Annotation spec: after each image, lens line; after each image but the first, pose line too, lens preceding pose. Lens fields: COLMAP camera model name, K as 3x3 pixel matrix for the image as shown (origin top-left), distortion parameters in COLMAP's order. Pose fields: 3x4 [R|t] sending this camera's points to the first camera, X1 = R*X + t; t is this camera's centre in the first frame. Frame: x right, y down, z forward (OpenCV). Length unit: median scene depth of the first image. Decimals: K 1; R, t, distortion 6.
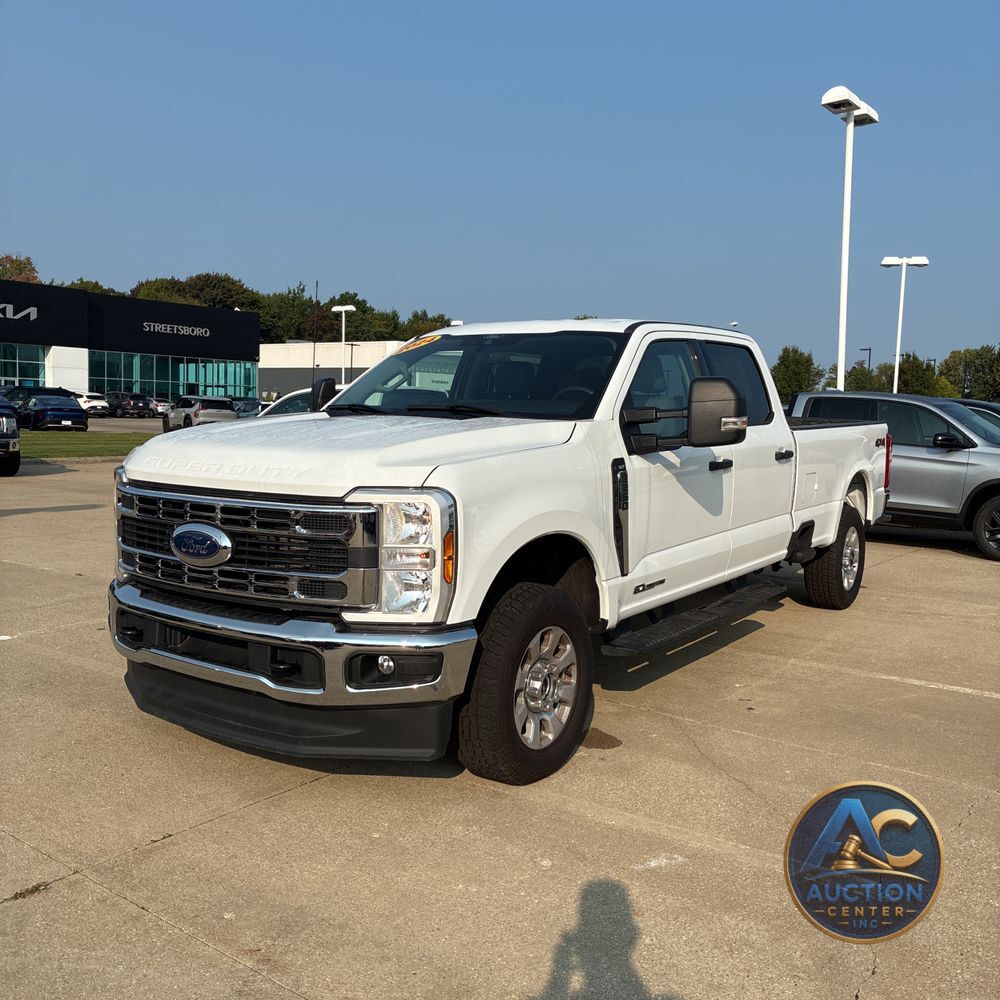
lens RADIAL K [[1007.2, 0, 499.3], [0, 1007.2, 476.9], [0, 0, 1]] dist [0.023863, -0.011680]
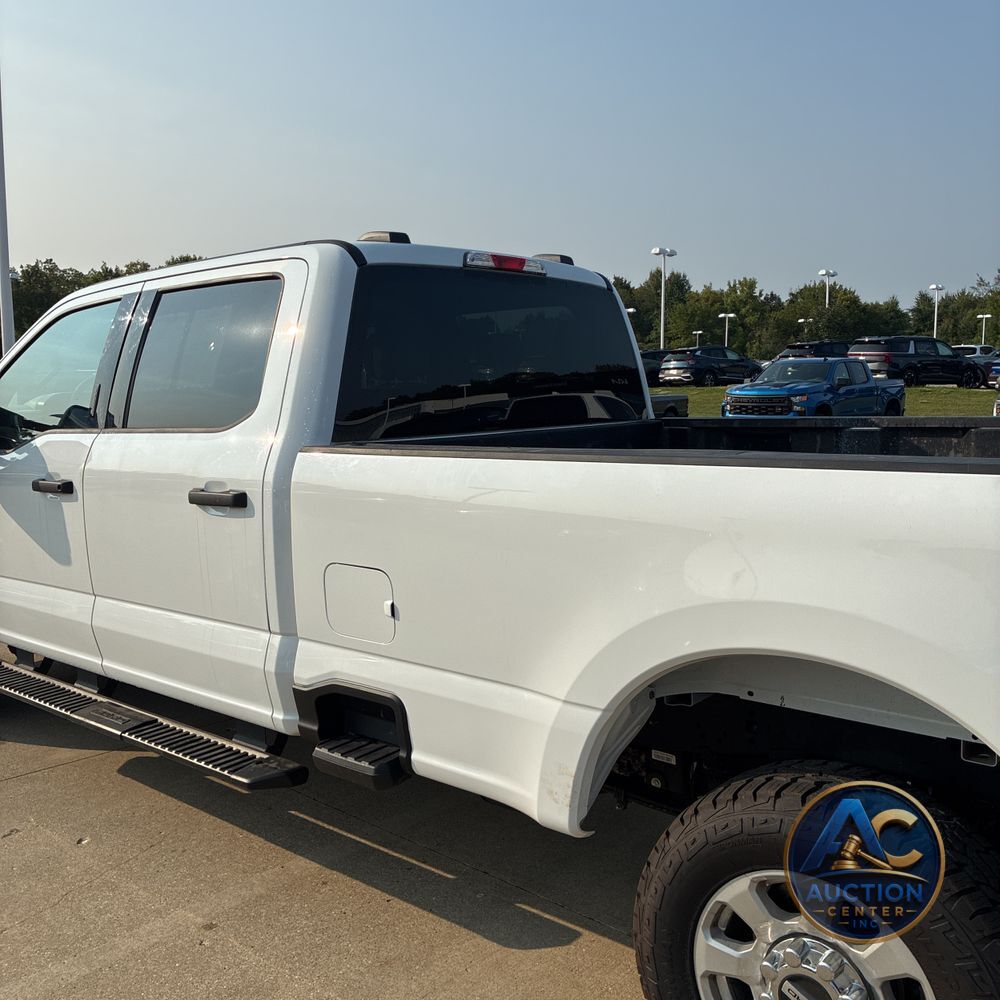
lens RADIAL K [[986.6, 0, 491.1], [0, 986.6, 498.3], [0, 0, 1]] dist [0.021544, 0.007825]
pose [[-0.096478, 0.102005, -0.990094, 0.977994], [-0.057832, 0.992480, 0.107886, -0.105828], [0.993654, 0.067668, -0.089854, 1.573260]]
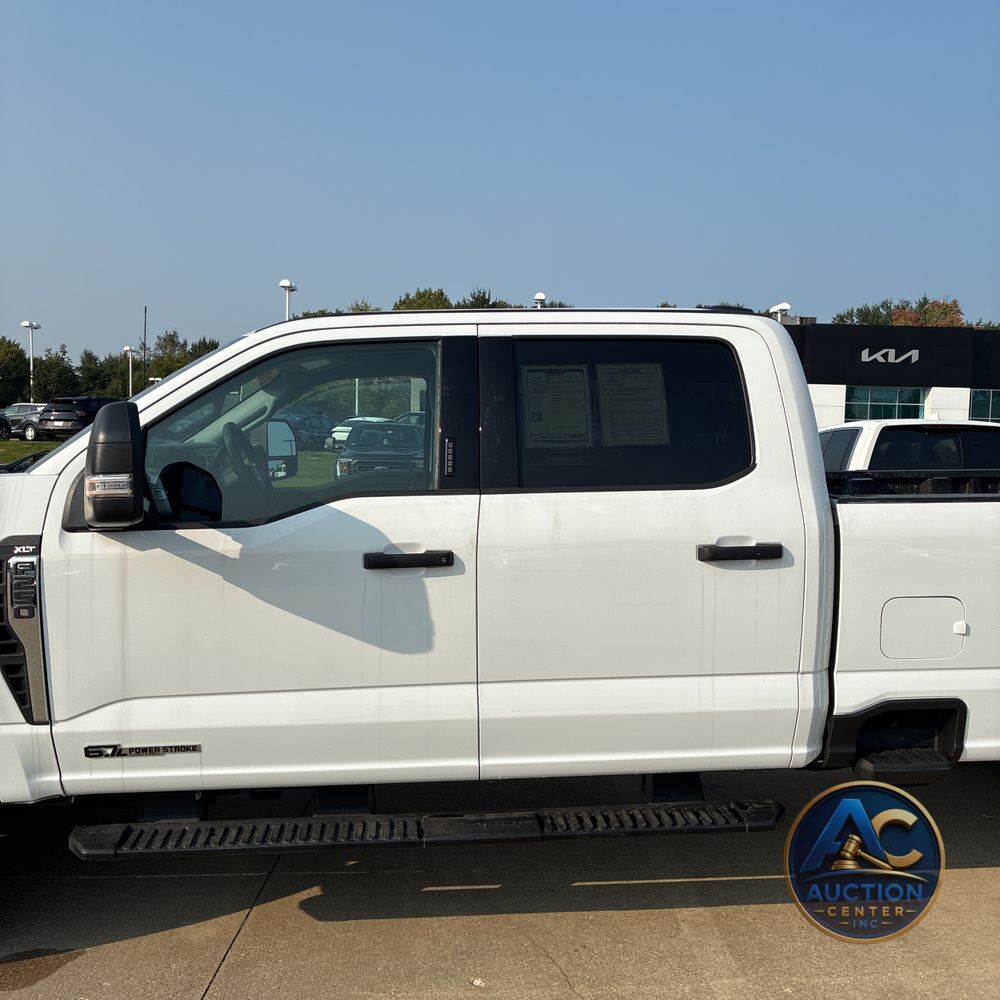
lens RADIAL K [[986.6, 0, 491.1], [0, 986.6, 498.3], [0, 0, 1]] dist [0.021544, 0.007825]
pose [[0.638055, 0.037476, -0.769078, 0.767403], [-0.051152, 0.998671, 0.006227, -0.059762], [0.768290, 0.035367, 0.639124, 0.811961]]
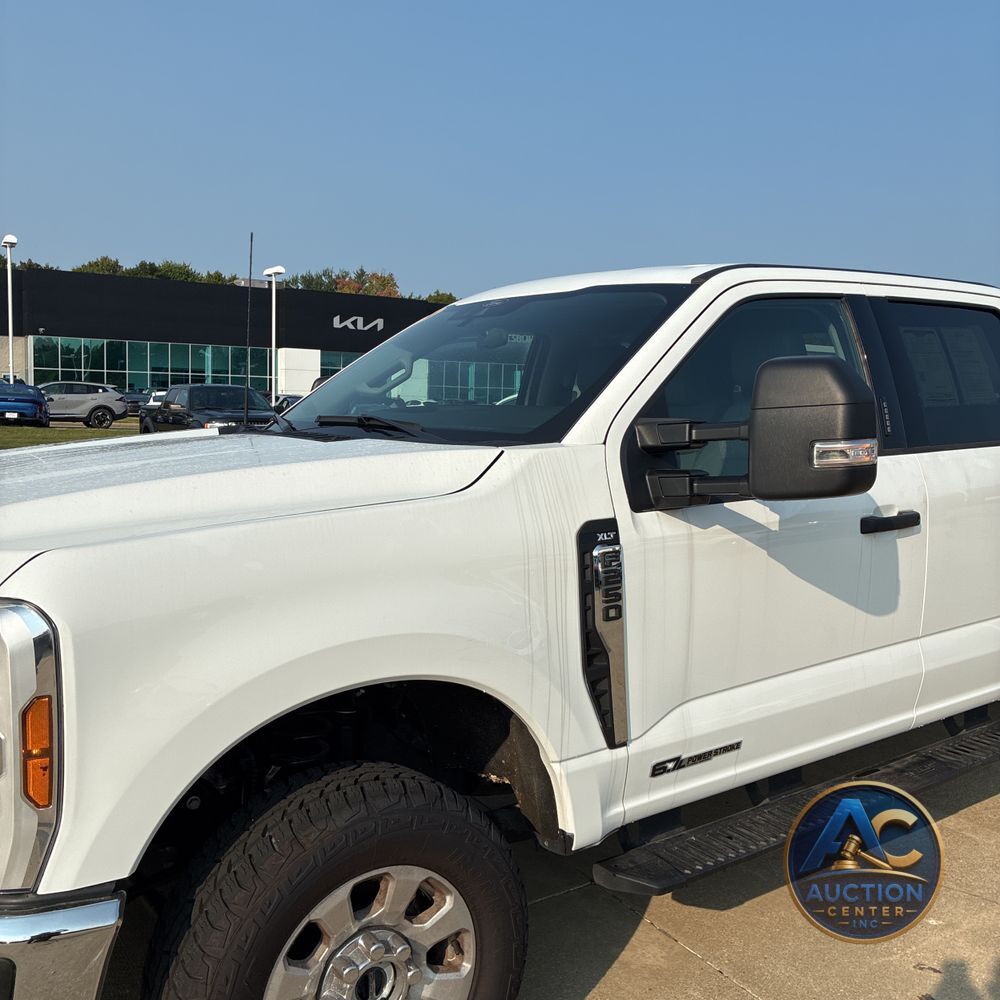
lens RADIAL K [[1012.4, 0, 488.0], [0, 1012.4, 471.0], [0, 0, 1]] dist [-0.000803, 0.003071]
pose [[0.941775, 0.012816, -0.336000, 0.232383], [-0.015269, 0.999873, -0.004659, -0.039268], [0.335897, 0.009518, 0.941851, 0.485670]]
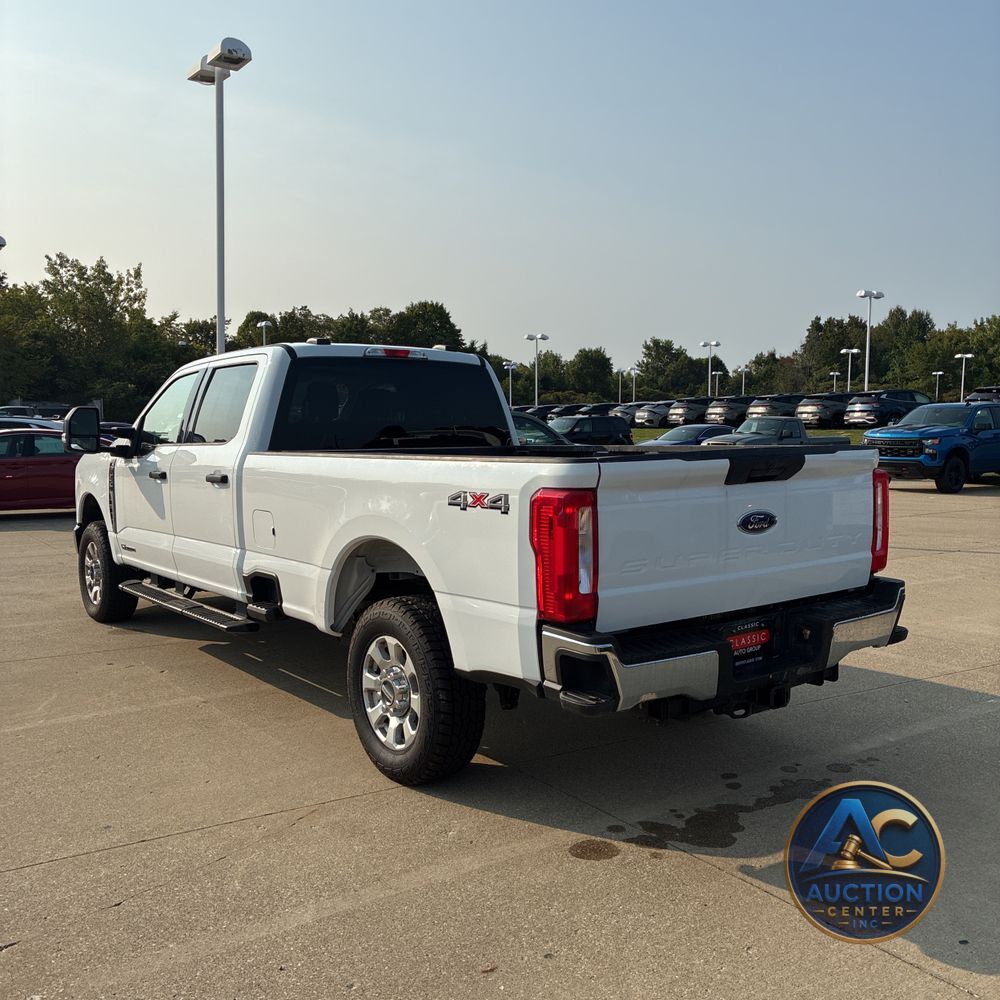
lens RADIAL K [[970.4, 0, 515.5], [0, 970.4, 514.2], [0, 0, 1]] dist [0.028067, 0.008388]
pose [[-0.293514, 0.074029, -0.953084, 1.399963], [-0.071623, 0.992492, 0.099147, -0.129125], [0.953268, 0.097364, -0.286008, 2.032368]]
